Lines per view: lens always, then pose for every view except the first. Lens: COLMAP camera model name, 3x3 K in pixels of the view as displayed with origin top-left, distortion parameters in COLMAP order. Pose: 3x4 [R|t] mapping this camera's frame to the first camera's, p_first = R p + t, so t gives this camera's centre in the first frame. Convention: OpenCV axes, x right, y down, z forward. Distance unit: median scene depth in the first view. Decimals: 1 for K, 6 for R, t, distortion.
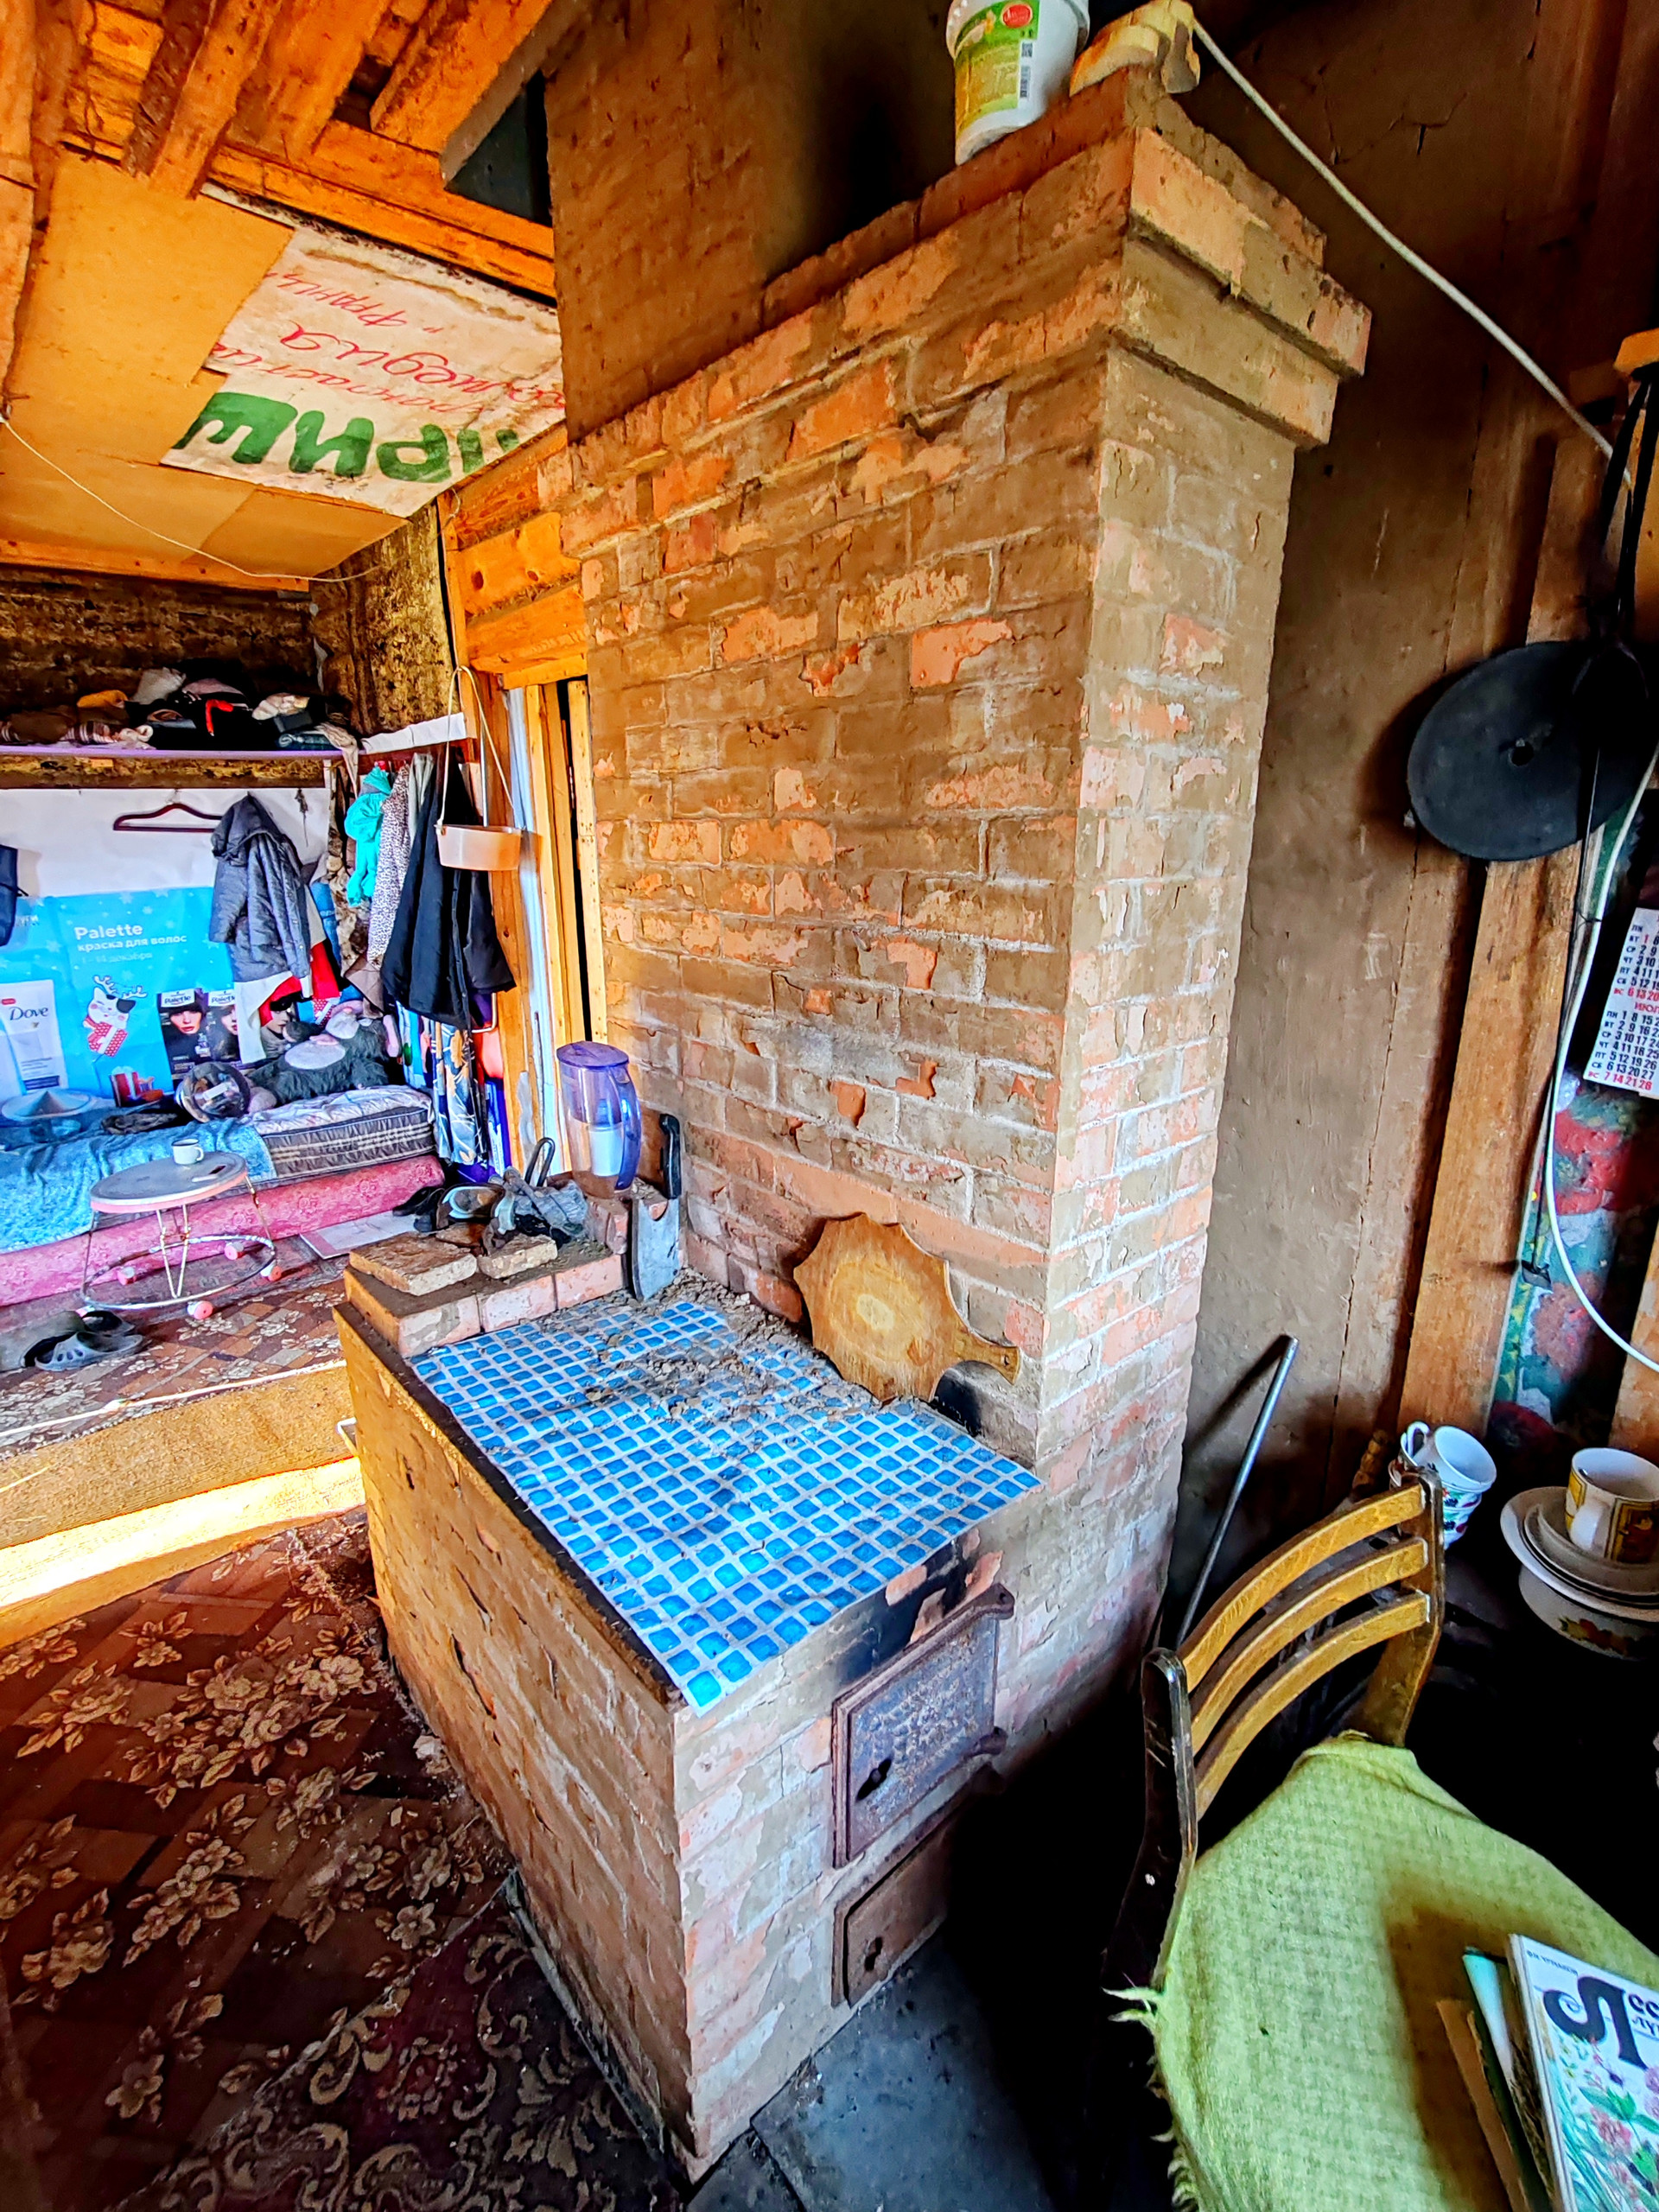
lens RADIAL K [[1008.0, 0, 830.0], [0, 1008.0, 1108.7], [0, 0, 1]] dist [0.001079, 0.000648]
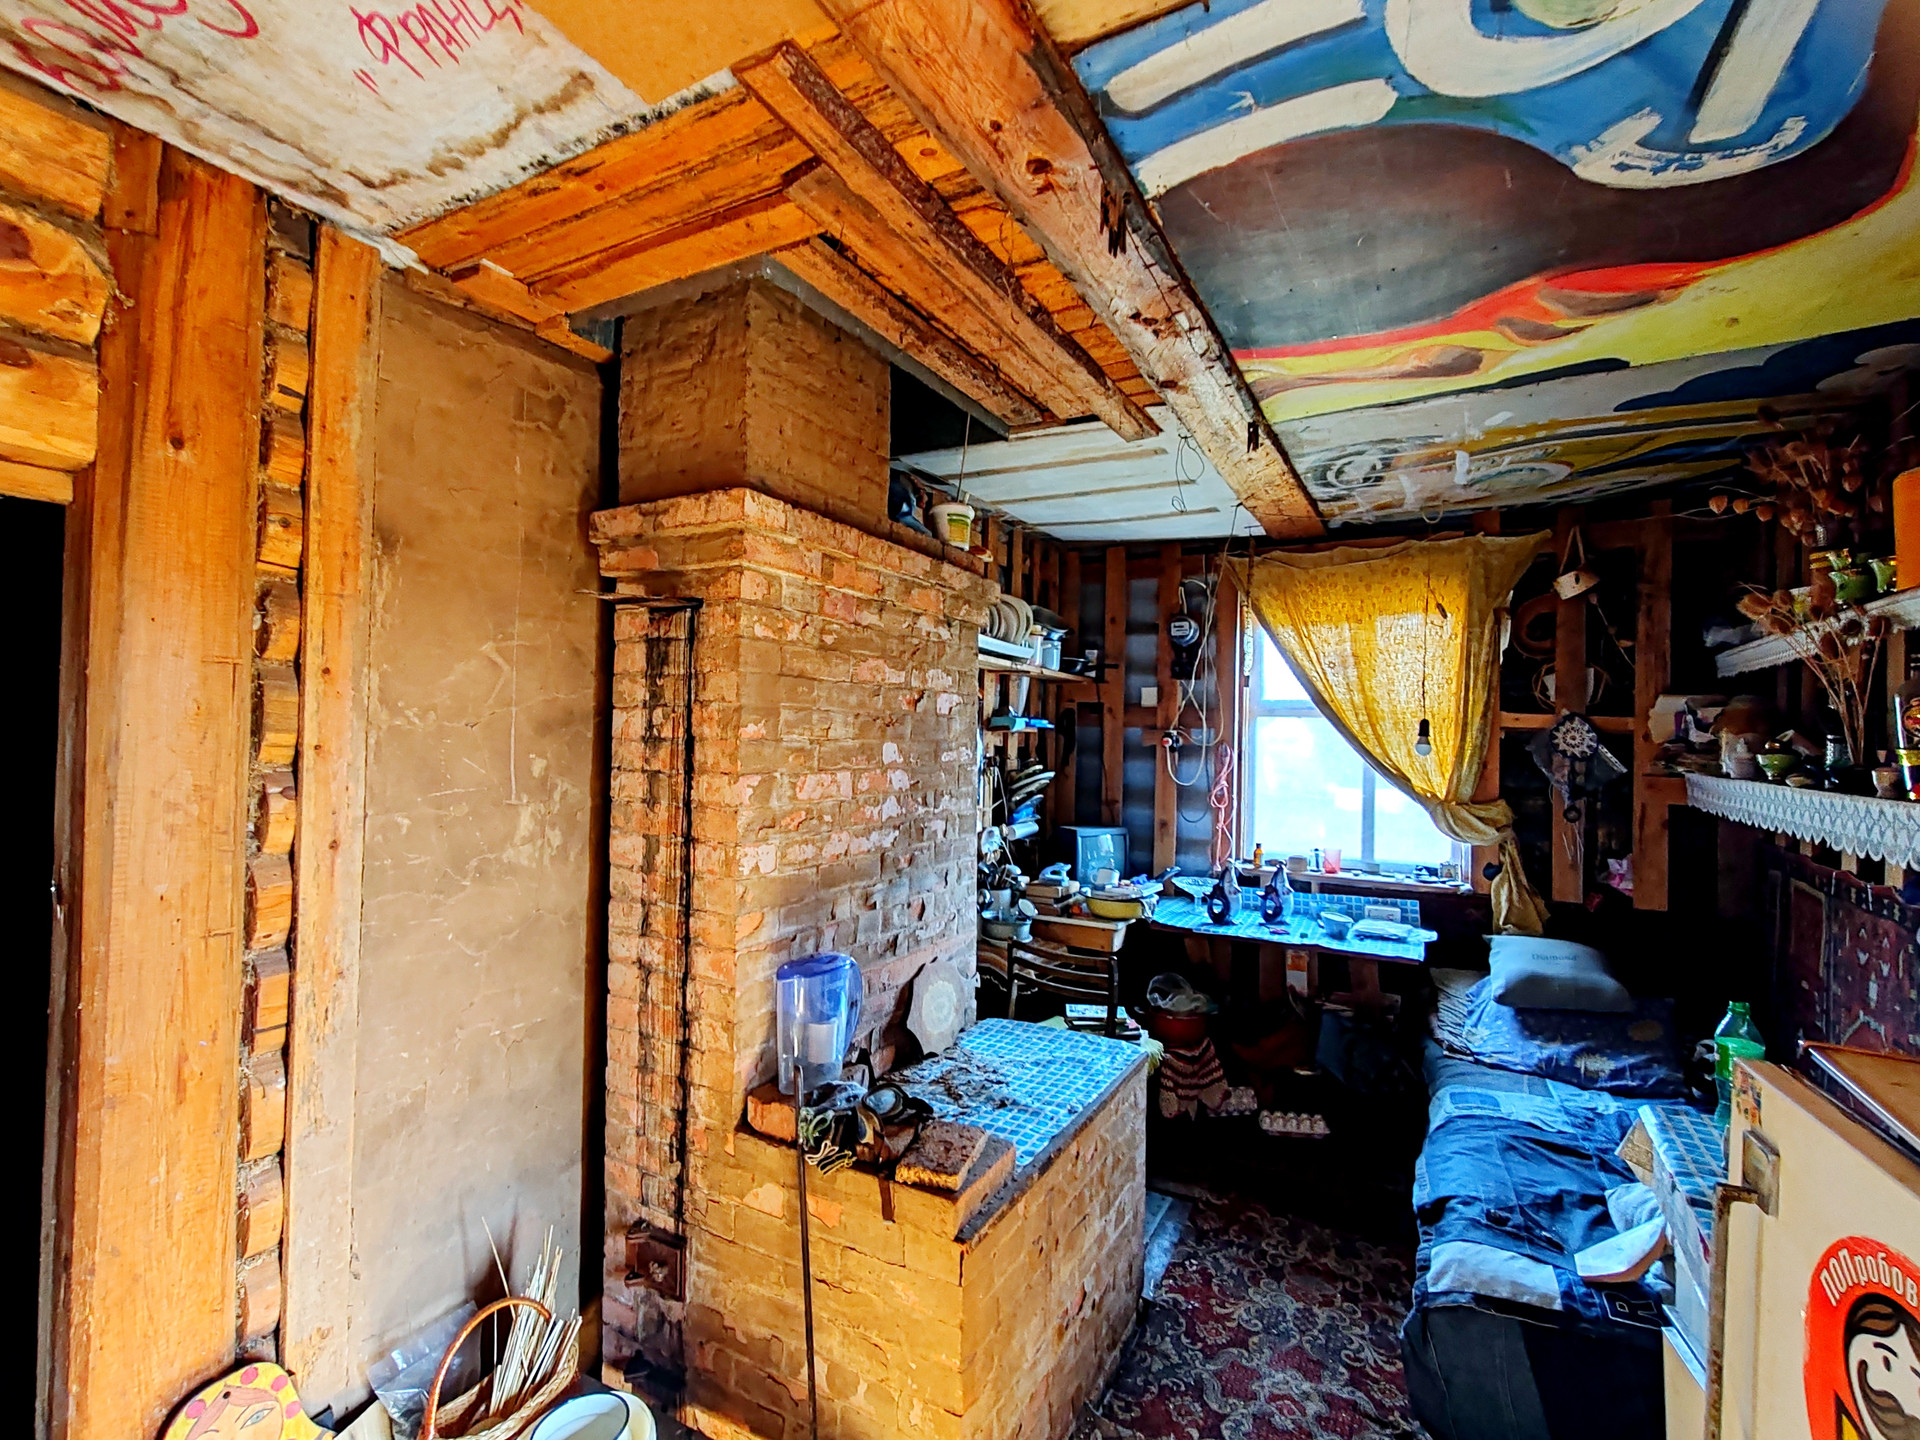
lens RADIAL K [[874.9, 0, 958.8], [0, 874.9, 720.2], [0, 0, 1]] dist [0.001079, 0.000648]
pose [[-0.346084, 0.013898, 0.938101, -1.504281], [0.239414, 0.968095, 0.073983, -0.436949], [-0.907142, 0.250199, -0.338370, 1.334207]]
